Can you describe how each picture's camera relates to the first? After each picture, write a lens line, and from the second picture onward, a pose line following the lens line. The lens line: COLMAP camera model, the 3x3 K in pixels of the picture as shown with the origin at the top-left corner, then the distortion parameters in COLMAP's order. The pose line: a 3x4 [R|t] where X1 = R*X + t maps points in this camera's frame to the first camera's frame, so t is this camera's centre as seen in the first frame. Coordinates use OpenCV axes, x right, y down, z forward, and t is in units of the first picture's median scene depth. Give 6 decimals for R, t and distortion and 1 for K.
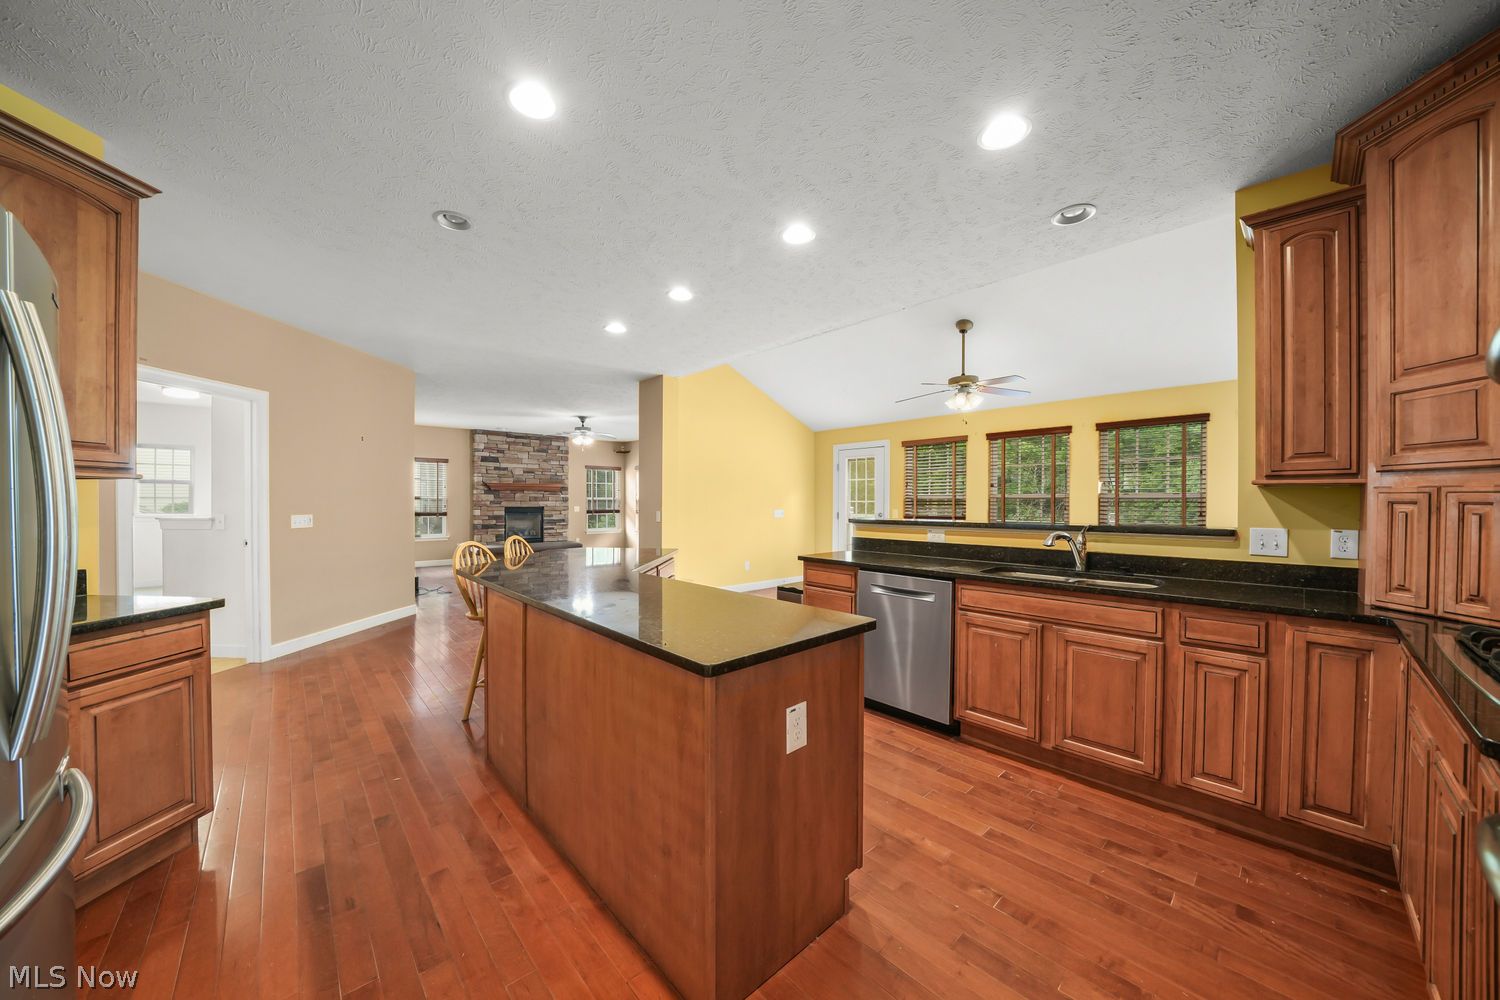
lens RADIAL K [[513.8, 0, 737.6], [0, 513.8, 502.1], [0, 0, 1]] dist [-0.005992, -0.000797]
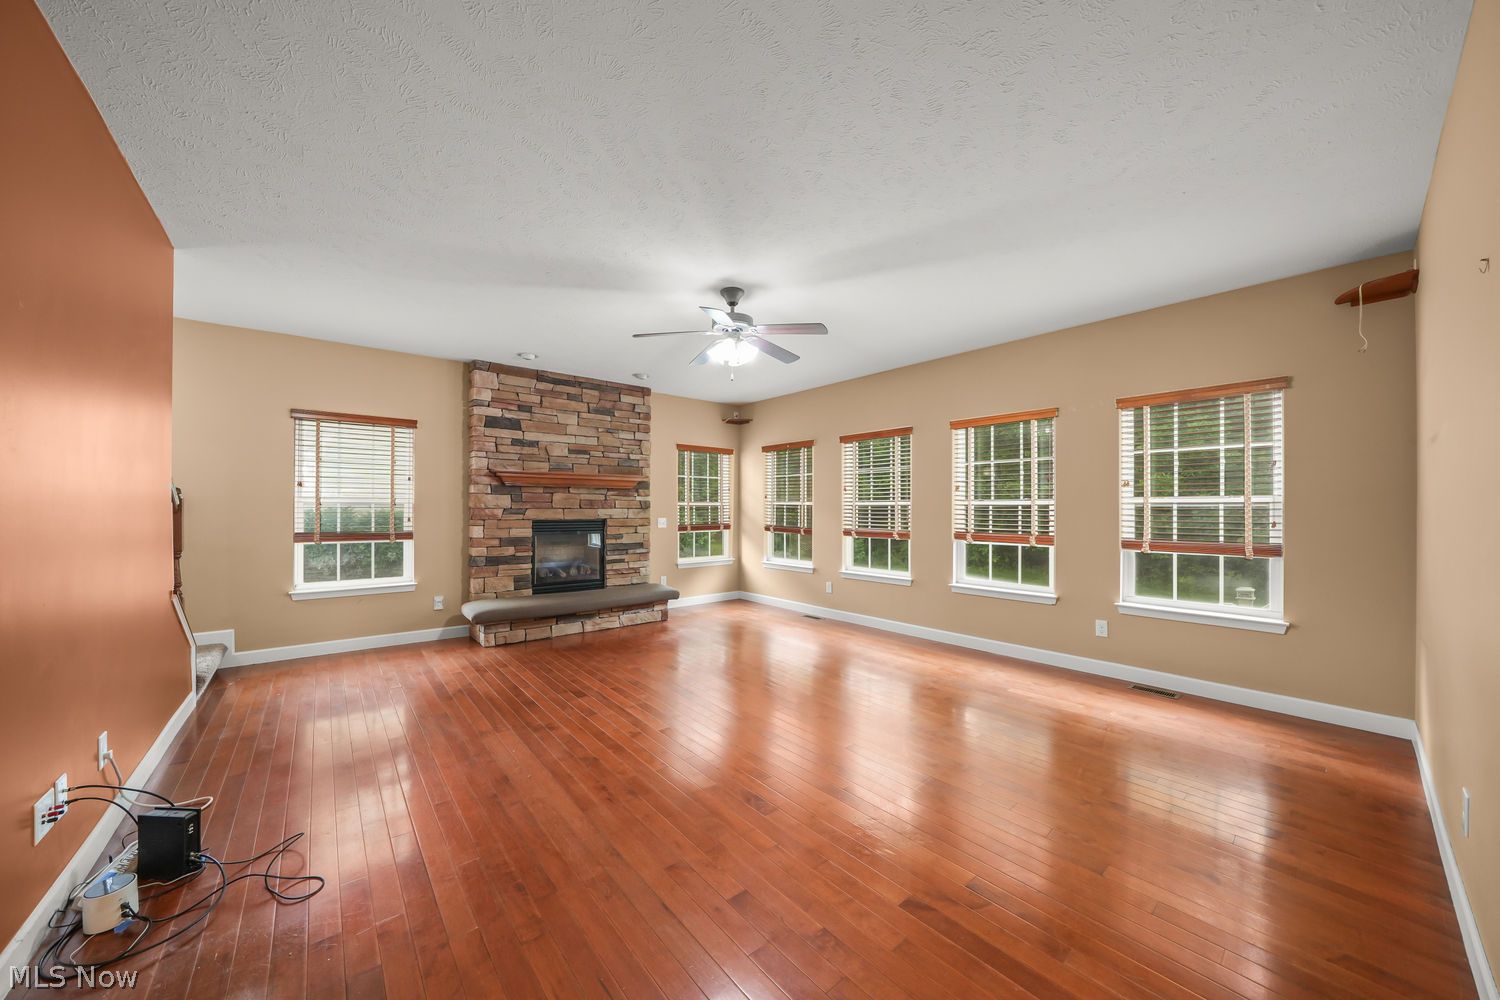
lens RADIAL K [[513.8, 0, 731.4], [0, 513.8, 506.1], [0, 0, 1]] dist [-0.005992, -0.000797]
pose [[0.997990, 0.007046, -0.062981, -0.227422], [-0.006877, 0.999972, 0.002896, -0.006869], [0.062999, -0.002457, 0.998011, 0.509674]]
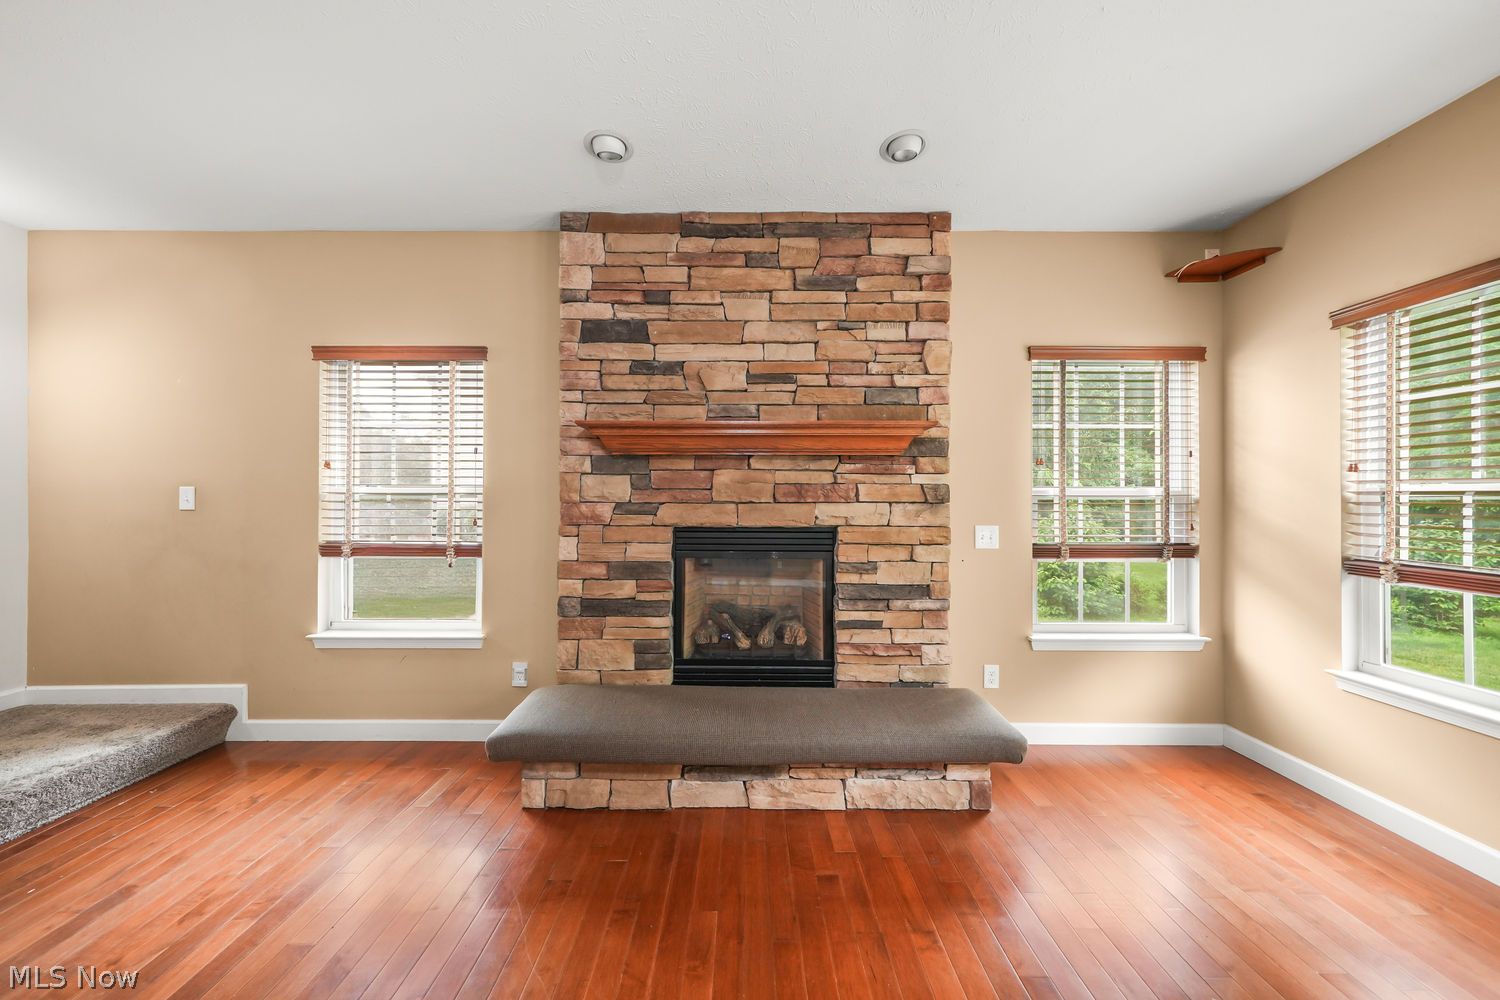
lens RADIAL K [[513.8, 0, 736.6], [0, 513.8, 499.8], [0, 0, 1]] dist [-0.005992, -0.000797]
pose [[0.739738, 0.002677, -0.672889, -0.267823], [-0.001997, 0.999996, 0.001783, -0.003660], [0.672892, 0.000025, 0.739741, 0.834769]]
